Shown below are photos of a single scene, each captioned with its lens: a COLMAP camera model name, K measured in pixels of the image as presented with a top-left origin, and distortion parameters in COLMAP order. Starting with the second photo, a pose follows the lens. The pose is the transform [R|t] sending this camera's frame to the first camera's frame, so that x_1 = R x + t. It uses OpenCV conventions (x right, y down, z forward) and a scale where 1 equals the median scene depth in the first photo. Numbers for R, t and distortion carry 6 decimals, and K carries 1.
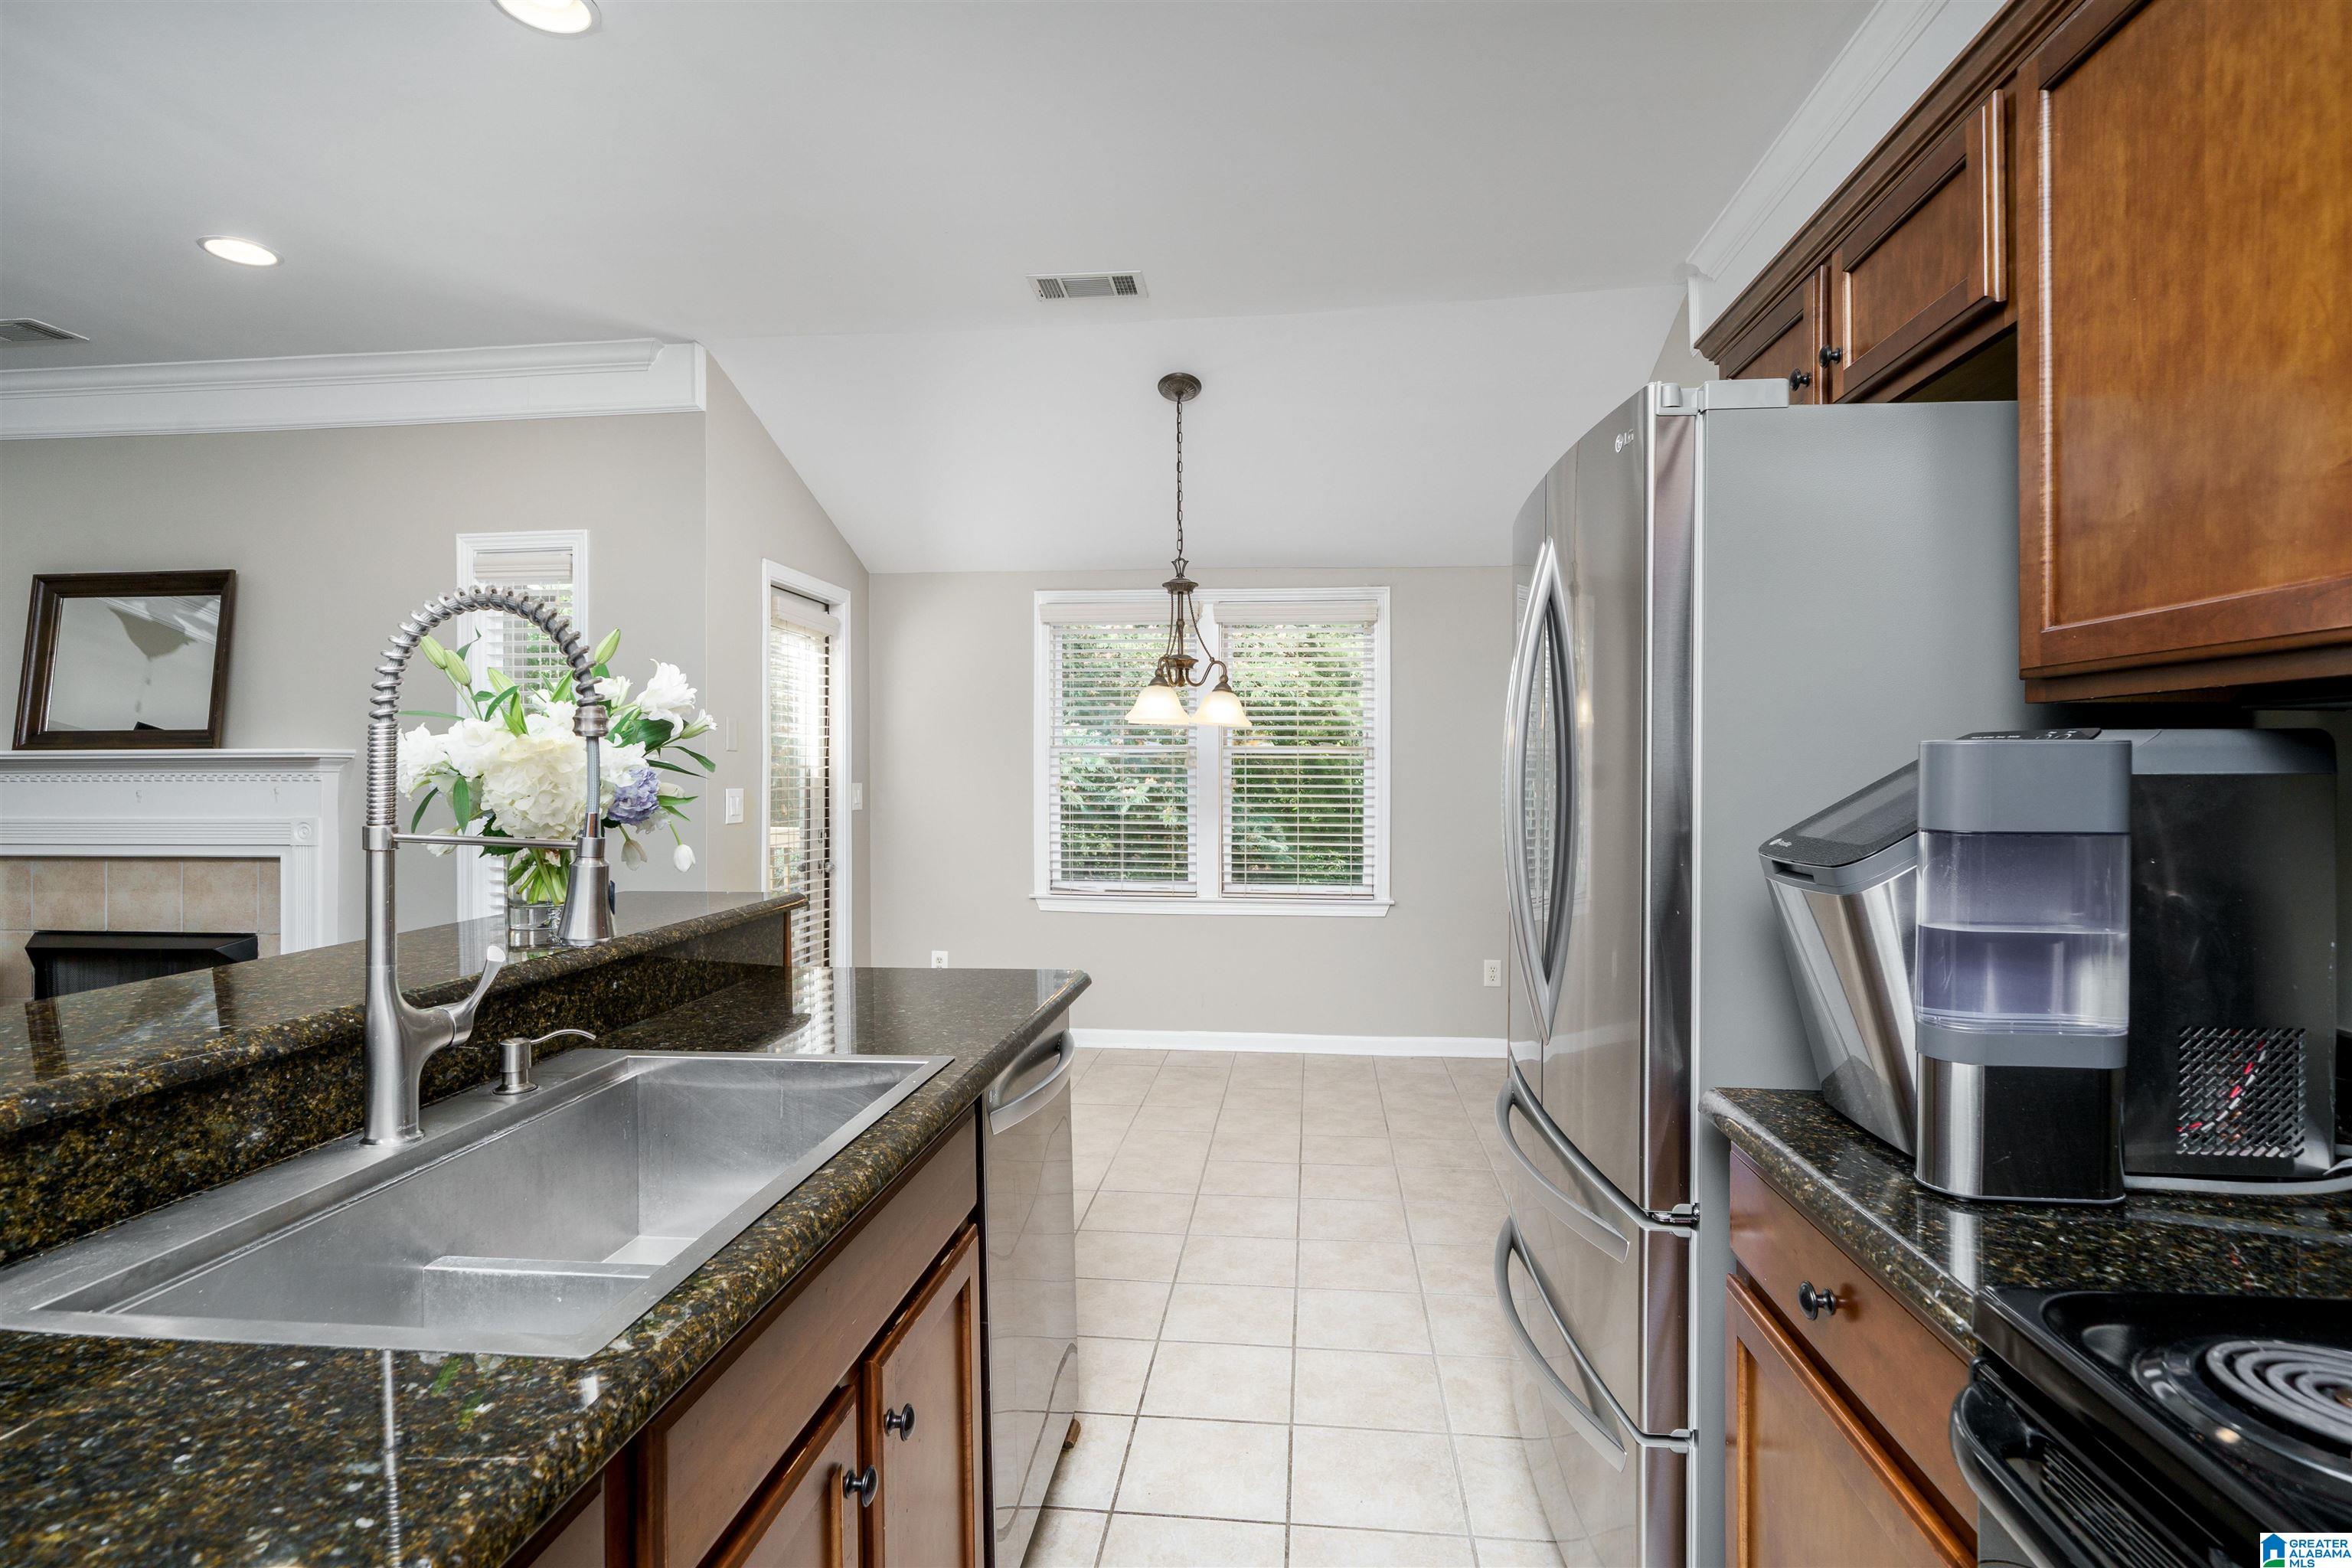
lens RADIAL K [[1183.9, 0, 1165.9], [0, 1183.9, 786.1], [0, 0, 1]] dist [0.001292, 0.000319]
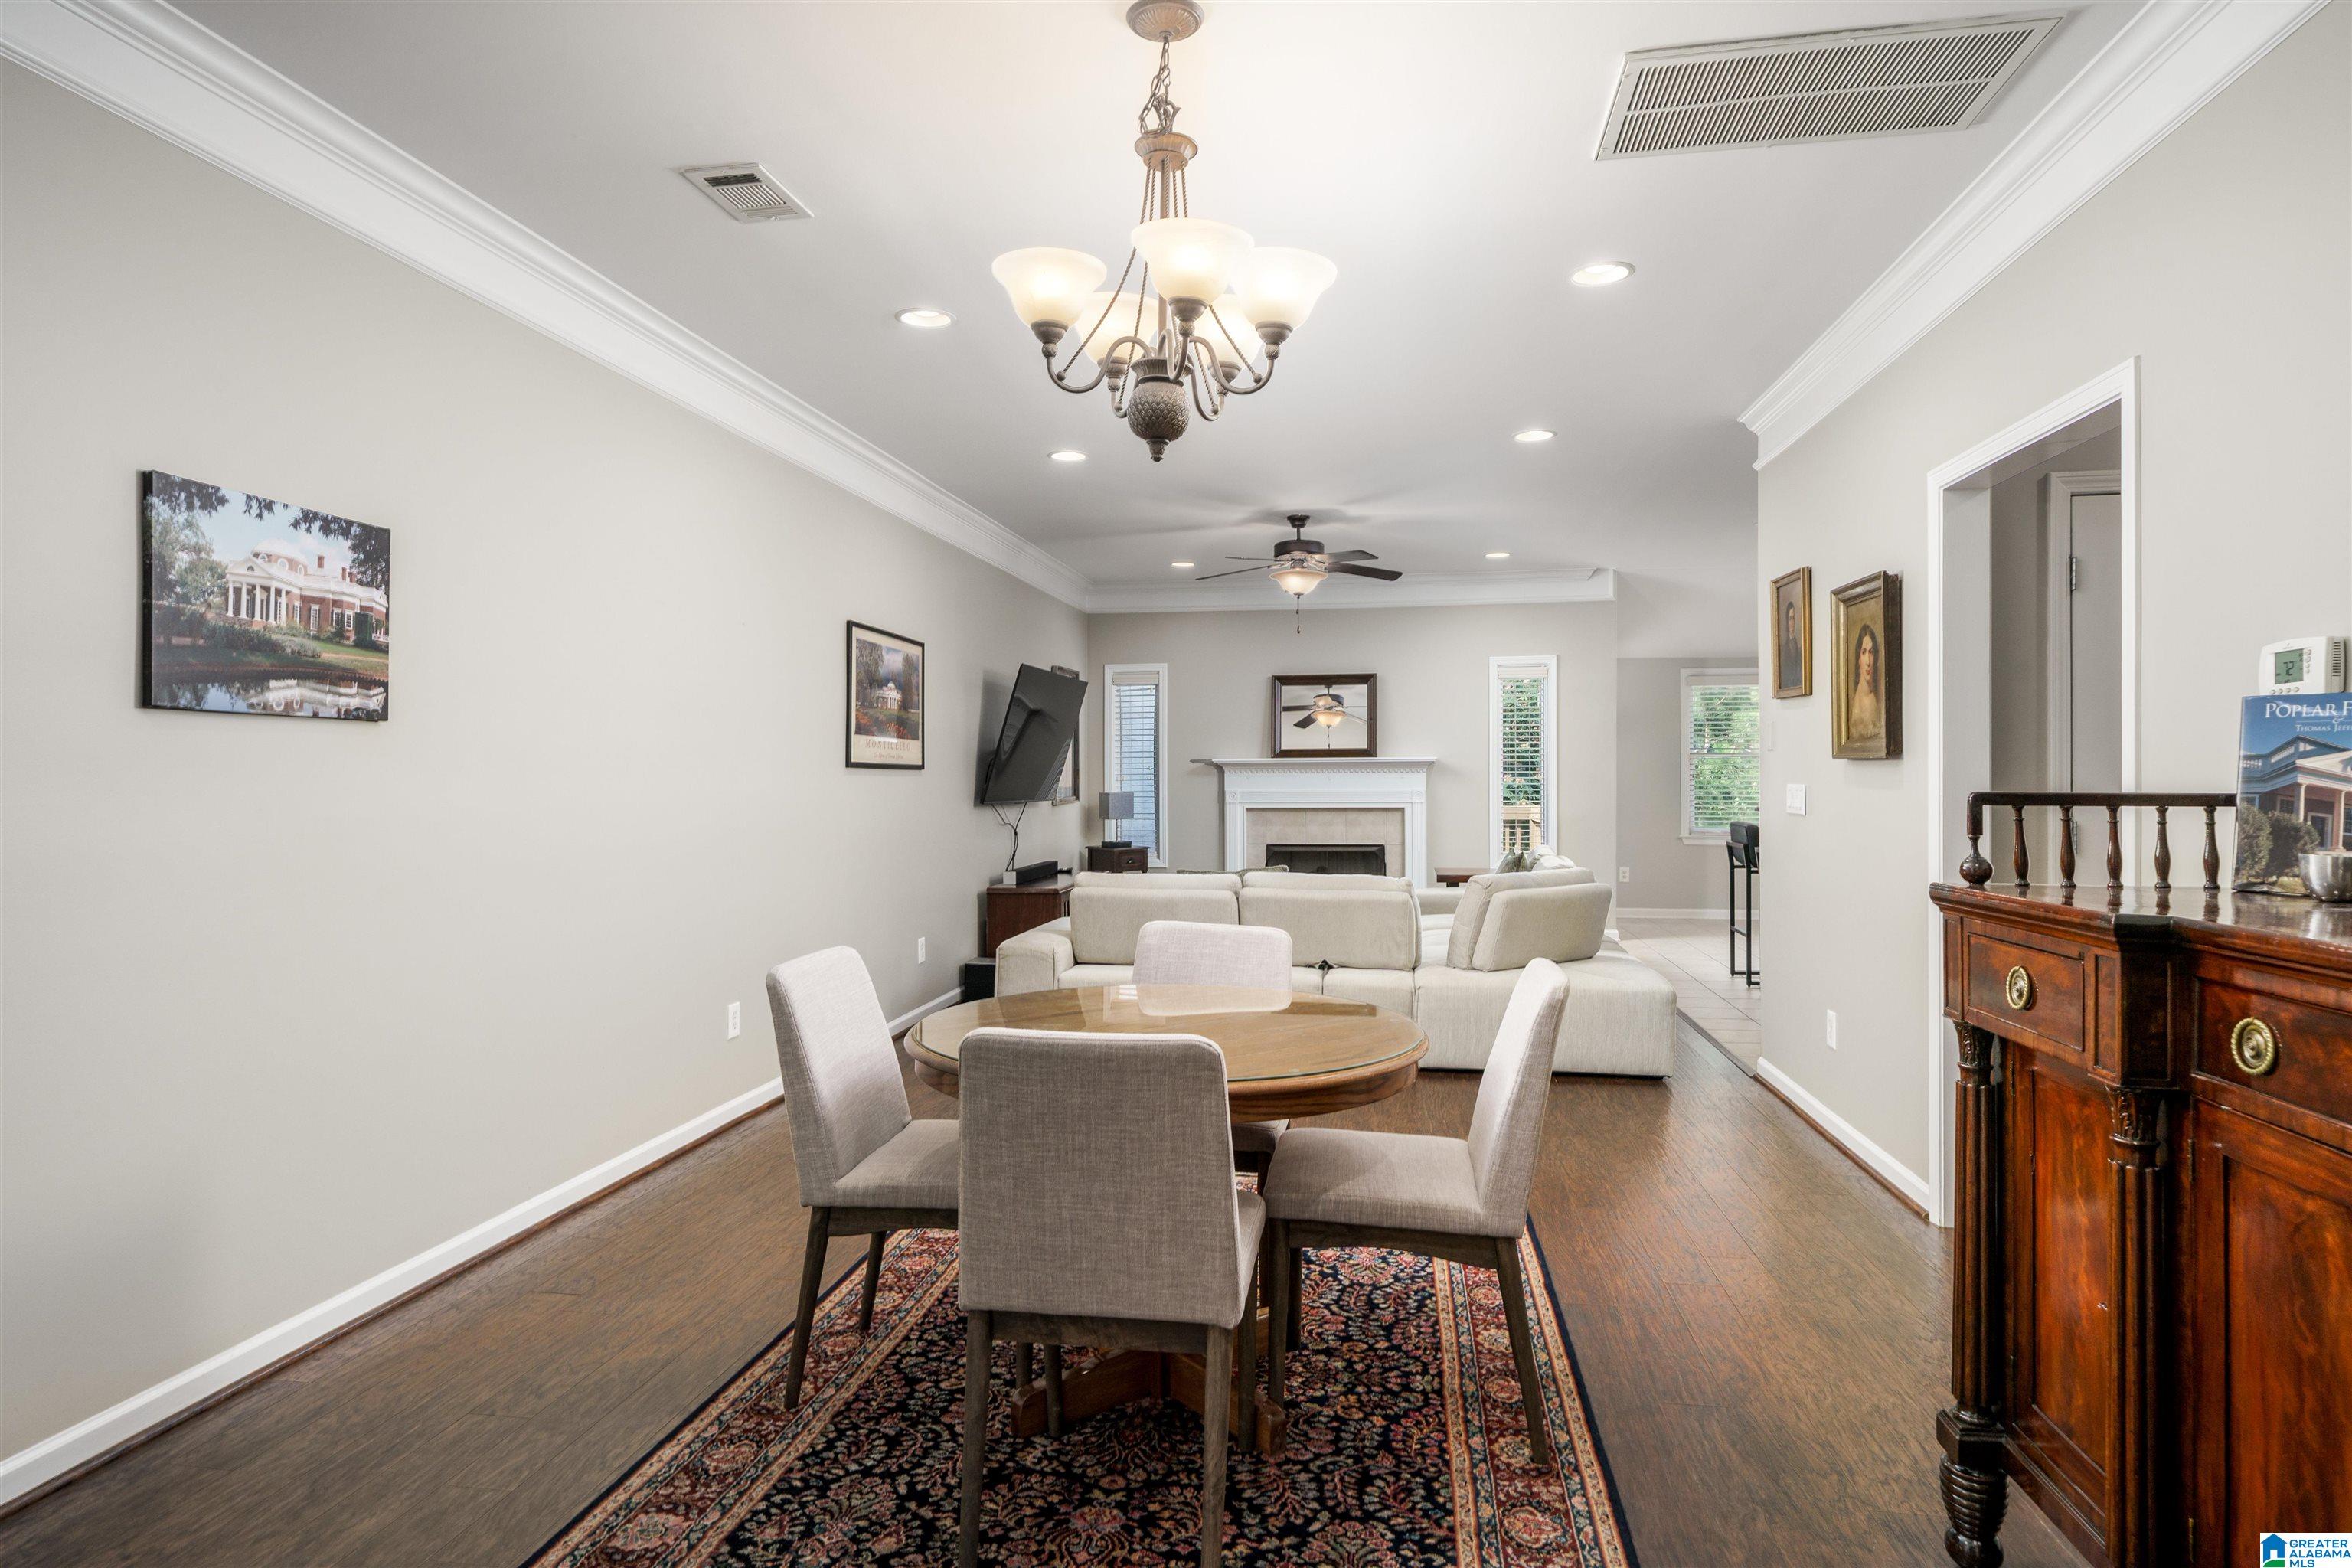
lens RADIAL K [[1292.1, 0, 1170.1], [0, 1292.1, 761.8], [0, 0, 1]] dist [-0.002598, -0.000737]
pose [[0.998407, -0.003044, -0.056334, -1.022531], [0.001880, 0.999784, -0.020701, 0.023234], [0.056385, 0.020563, 0.998197, -1.328777]]
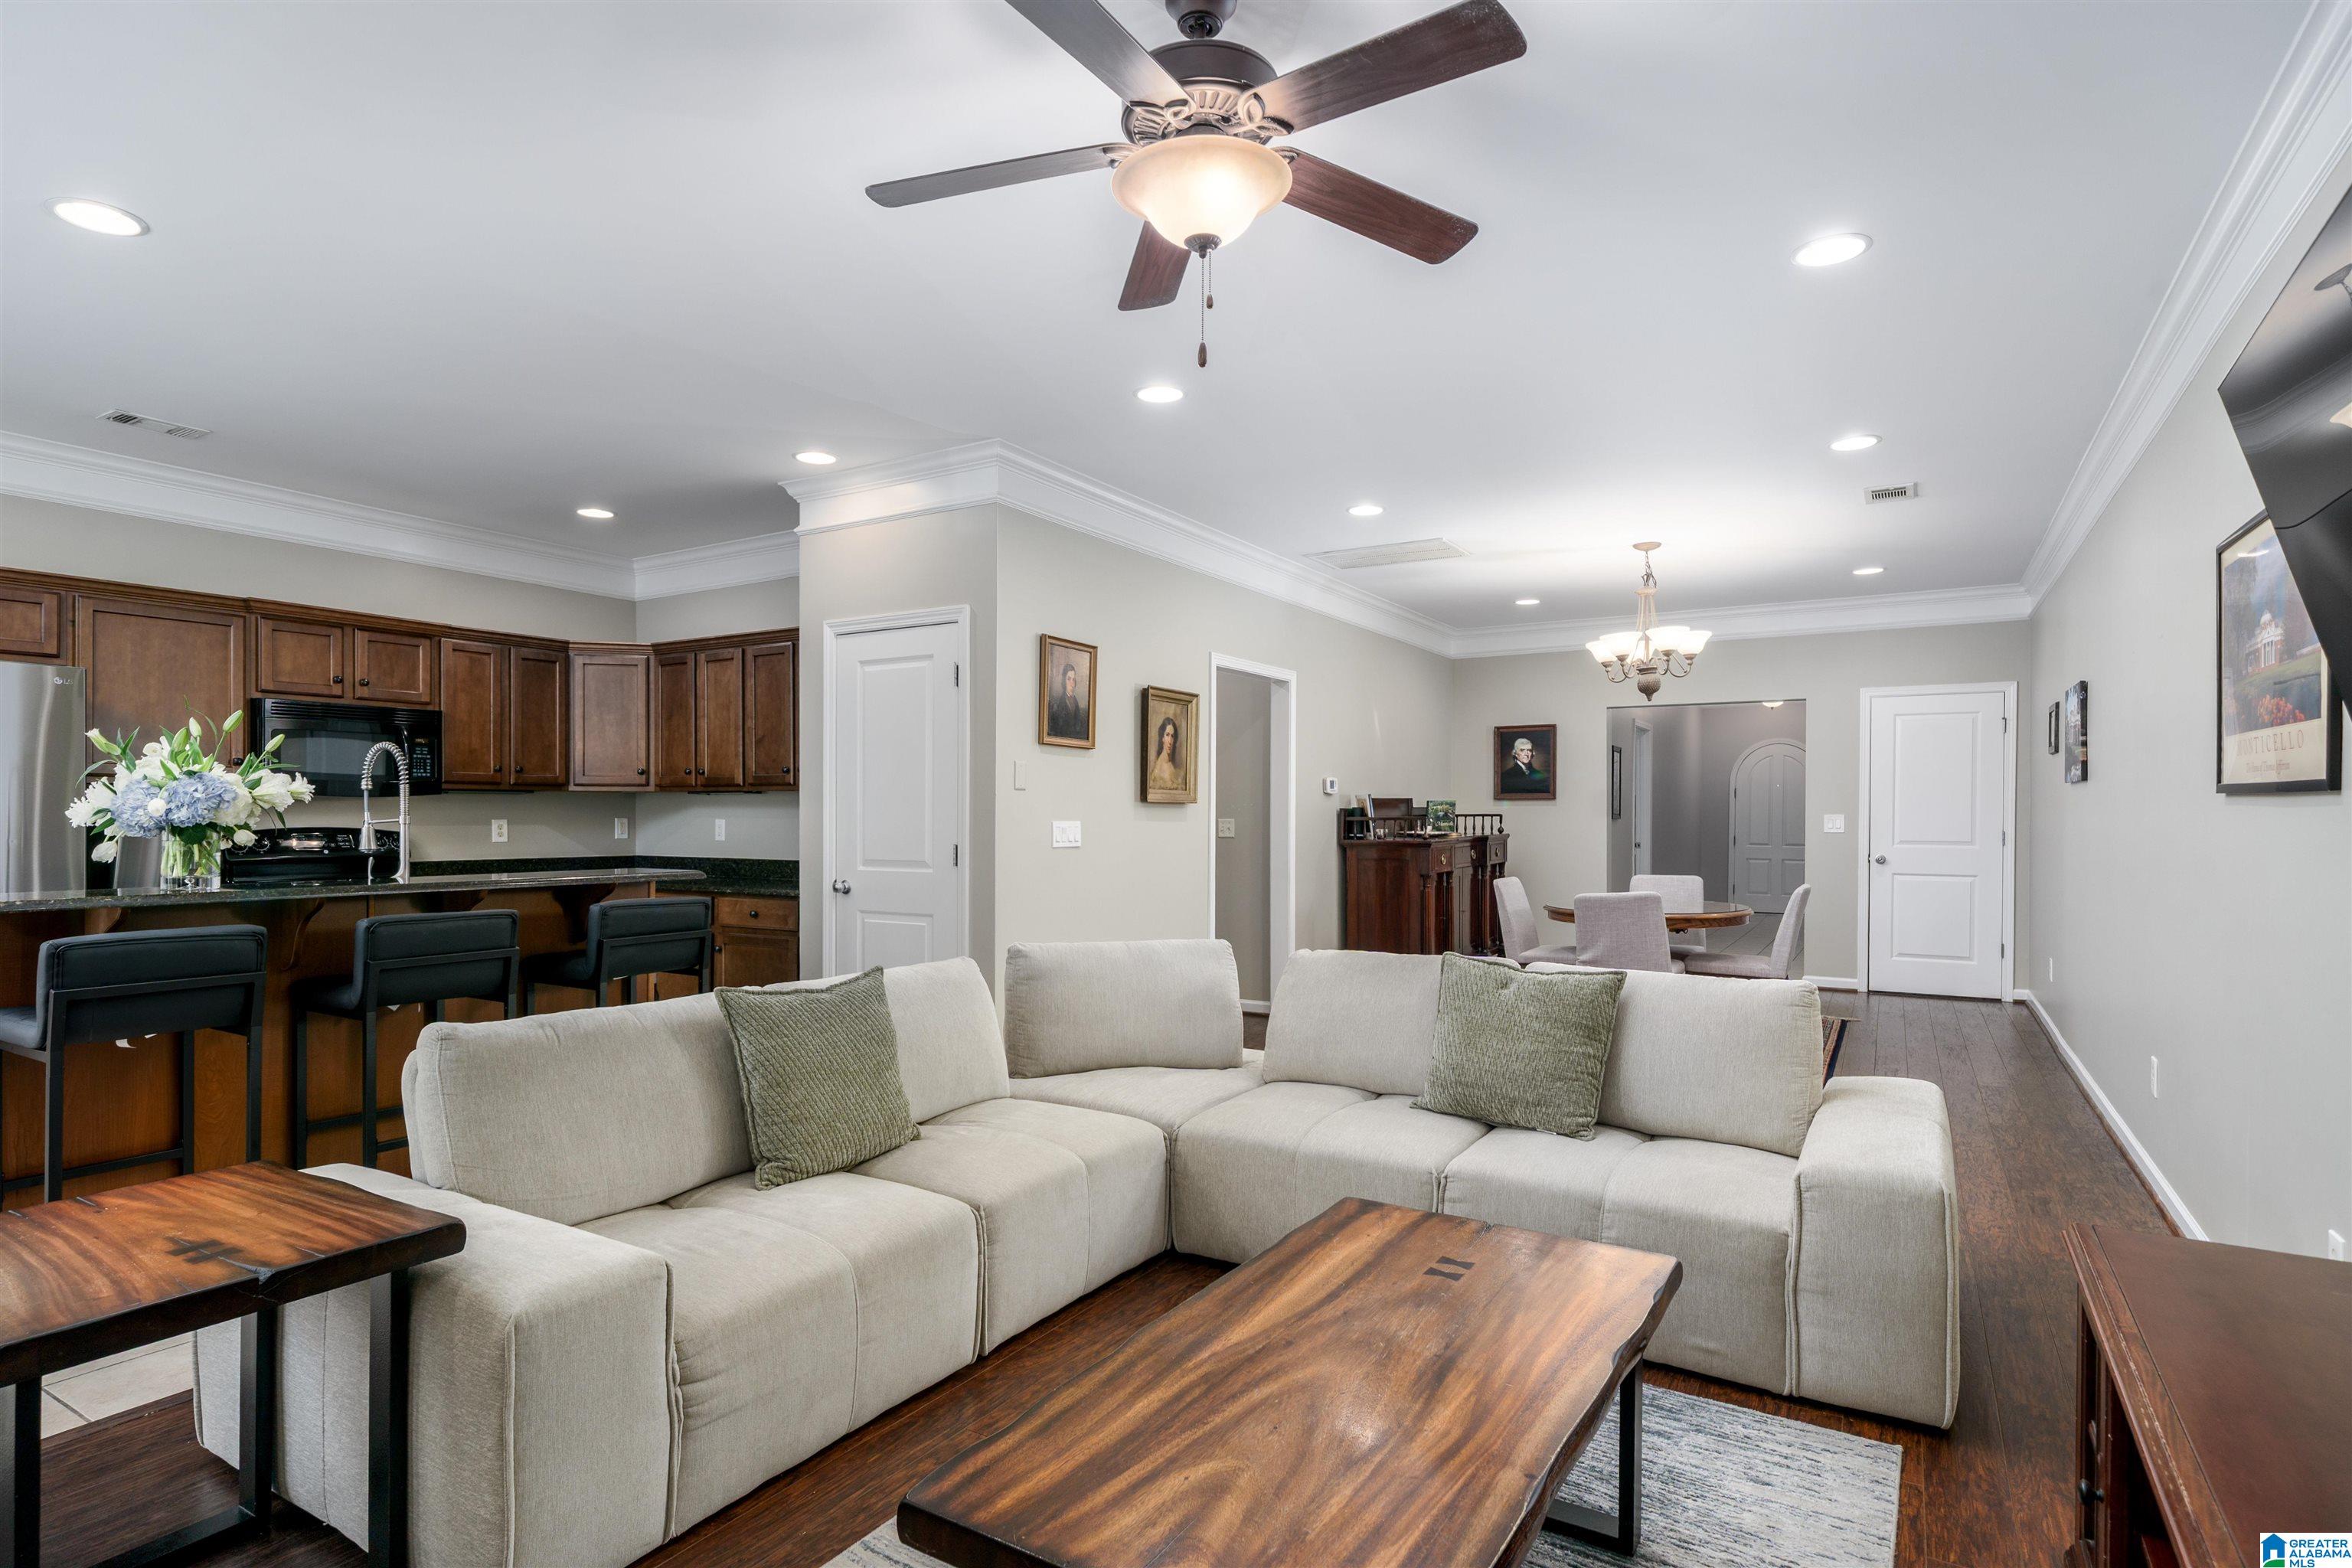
lens RADIAL K [[1203.4, 0, 1179.0], [0, 1203.4, 829.5], [0, 0, 1]] dist [0.001549, 0.001564]
pose [[-0.908659, -0.003445, 0.417524, -1.158673], [0.006688, 0.999718, 0.022805, 0.001346], [-0.417485, 0.023515, -0.908380, 0.918864]]
